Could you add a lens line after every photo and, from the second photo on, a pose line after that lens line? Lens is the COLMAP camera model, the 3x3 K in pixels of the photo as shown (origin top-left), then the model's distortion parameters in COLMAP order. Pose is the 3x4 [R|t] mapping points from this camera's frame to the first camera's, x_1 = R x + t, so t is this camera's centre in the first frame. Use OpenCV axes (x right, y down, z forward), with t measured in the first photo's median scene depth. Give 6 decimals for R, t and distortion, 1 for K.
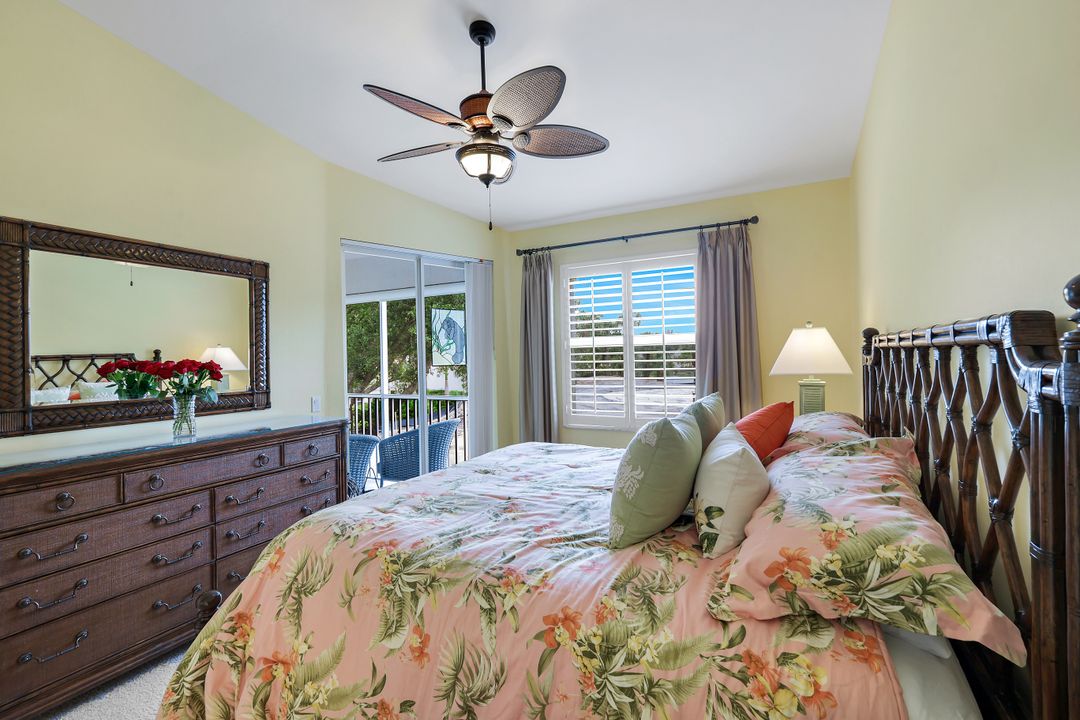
lens RADIAL K [[476.1, 0, 539.2], [0, 476.1, 354.2], [0, 0, 1]] dist [0.004170, -0.000348]
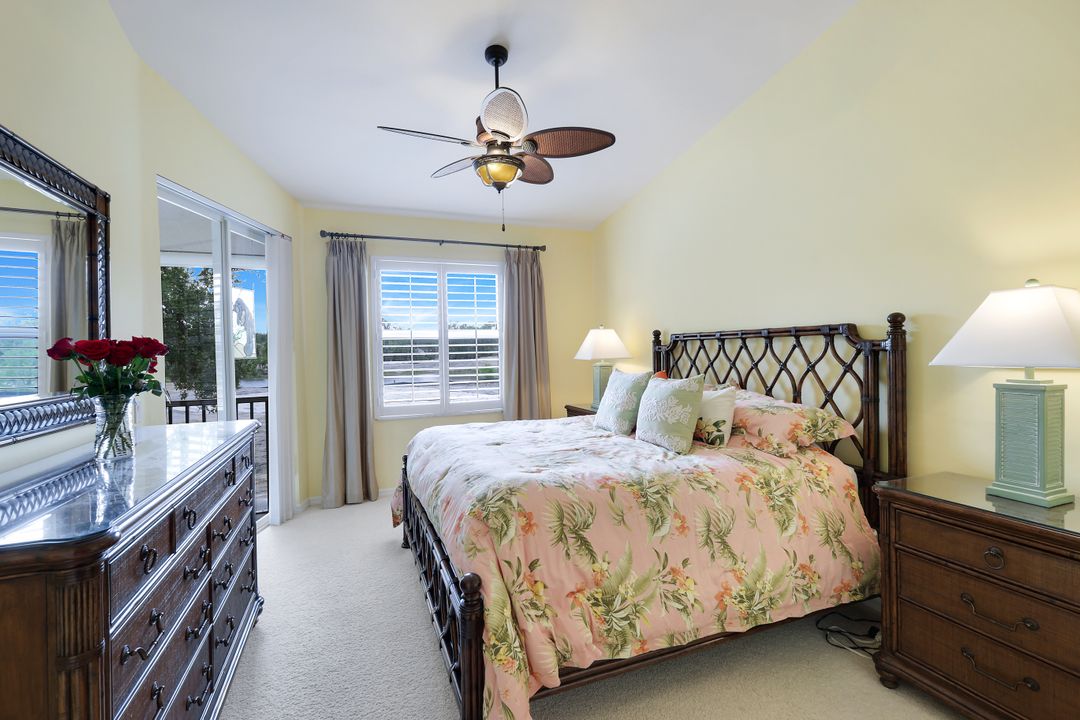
lens RADIAL K [[476.1, 0, 539.2], [0, 476.1, 354.2], [0, 0, 1]] dist [0.004170, -0.000348]
pose [[0.662313, 0.001138, 0.749226, -0.659036], [0.001659, 0.999994, -0.002985, 0.028278], [-0.749225, 0.003220, 0.662308, 0.128960]]
